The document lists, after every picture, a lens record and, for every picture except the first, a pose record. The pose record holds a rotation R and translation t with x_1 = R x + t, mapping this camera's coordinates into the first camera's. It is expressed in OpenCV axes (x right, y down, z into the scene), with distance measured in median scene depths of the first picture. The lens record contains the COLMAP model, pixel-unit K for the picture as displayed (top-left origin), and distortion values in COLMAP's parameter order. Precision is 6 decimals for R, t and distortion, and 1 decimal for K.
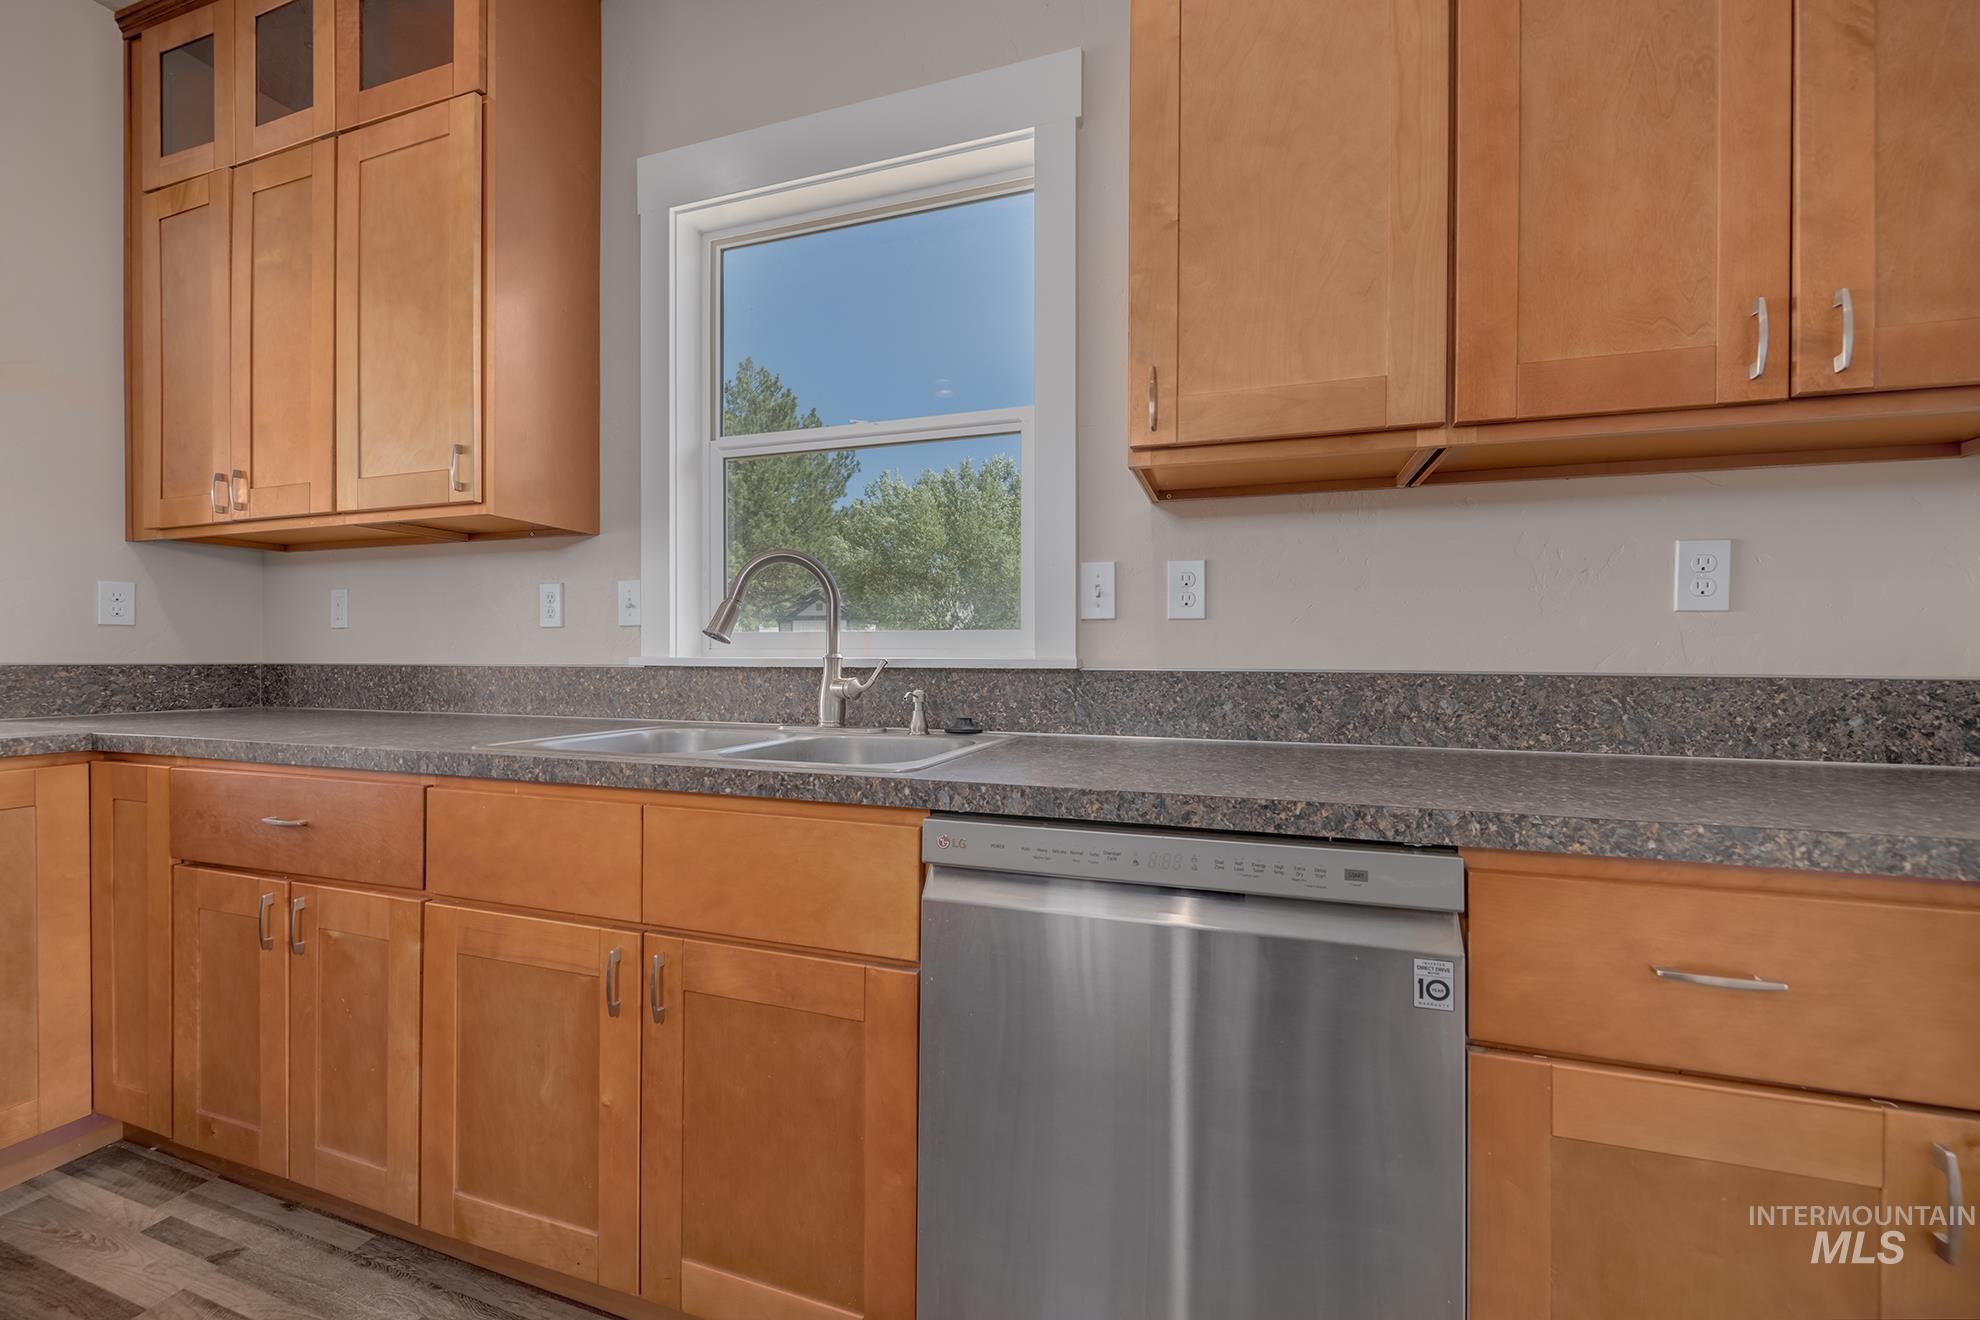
lens RADIAL K [[784.1, 0, 1018.5], [0, 784.1, 655.7], [0, 0, 1]] dist [0.000282, -0.001320]
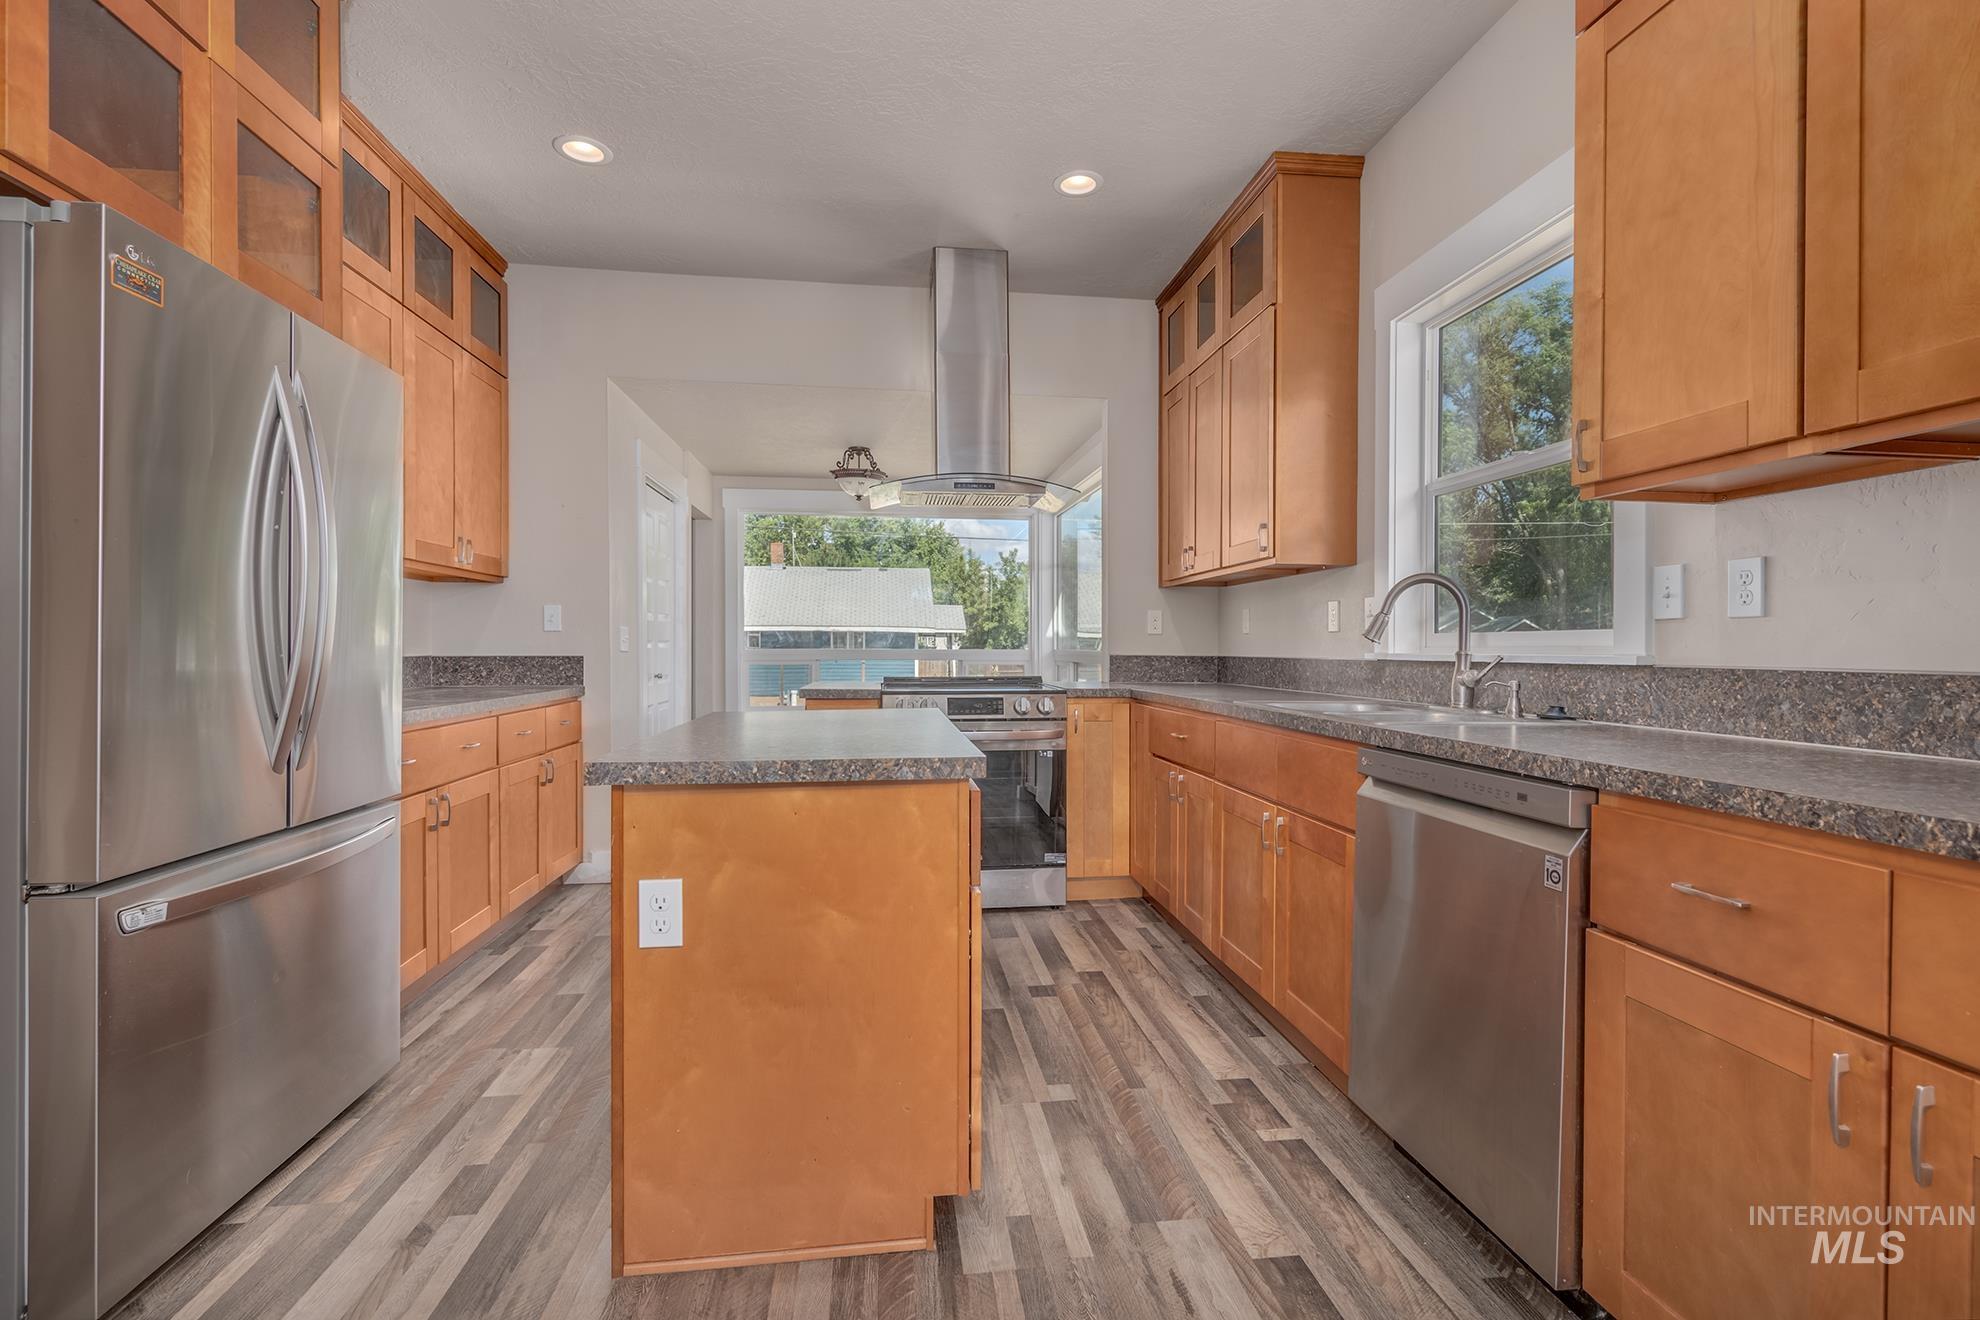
lens RADIAL K [[935.3, 0, 989.9], [0, 935.3, 654.3], [0, 0, 1]] dist [0.004225, -0.000213]
pose [[0.429334, 0.006438, -0.903123, 0.888229], [-0.004758, 0.999977, 0.004867, -0.000910], [0.903133, 0.002207, 0.429354, -0.391374]]
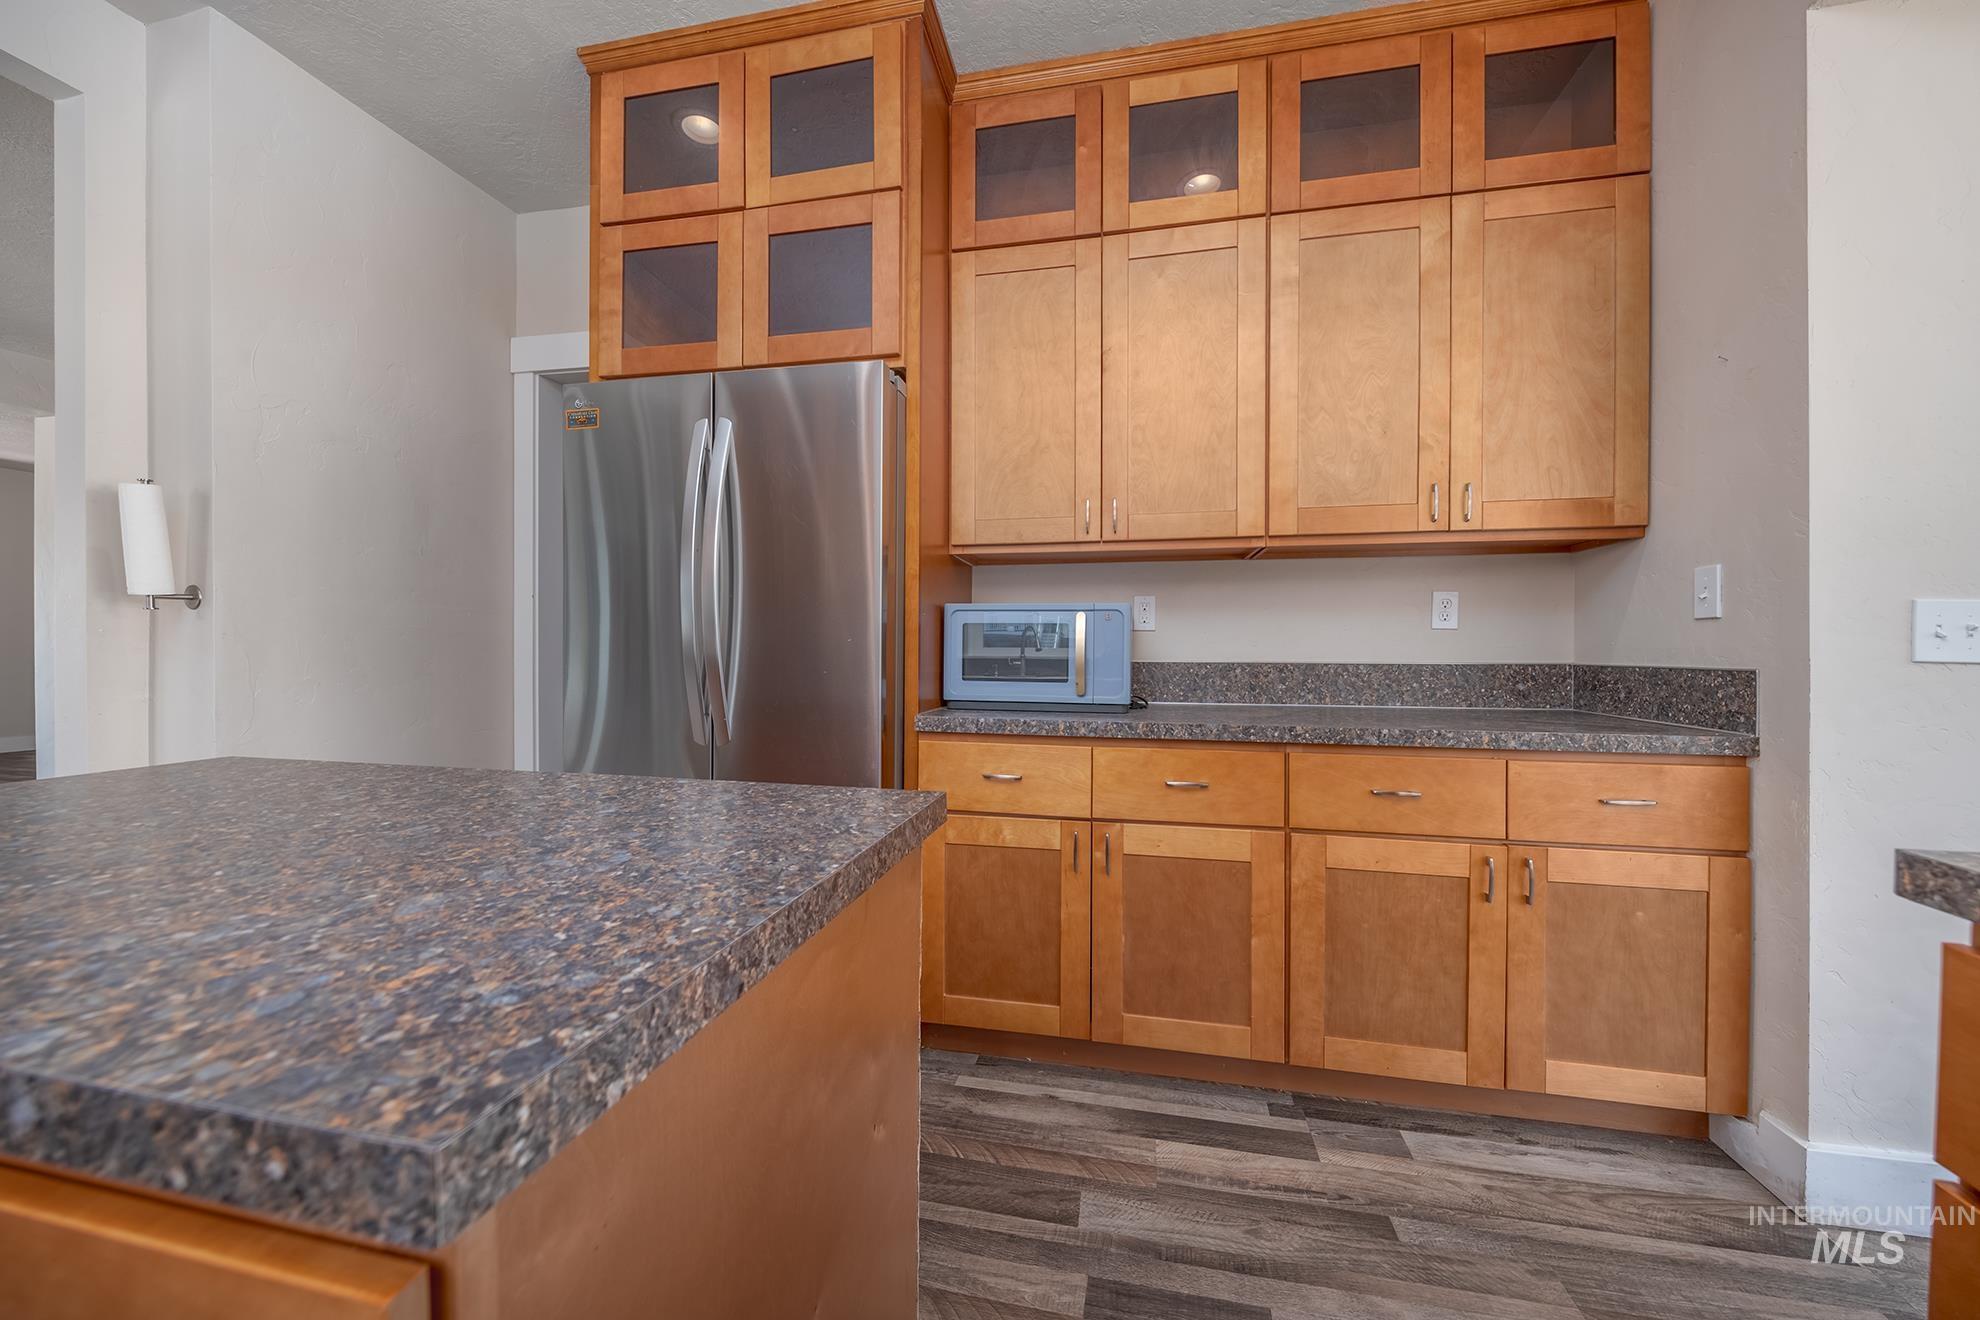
lens RADIAL K [[700.2, 0, 991.1], [0, 700.2, 653.3], [0, 0, 1]] dist [0.000914, 0.000023]
pose [[-0.992765, -0.006249, -0.119908, -0.990650], [-0.007418, 0.999929, 0.009300, -0.000073], [0.119841, 0.010123, -0.992742, 0.518219]]
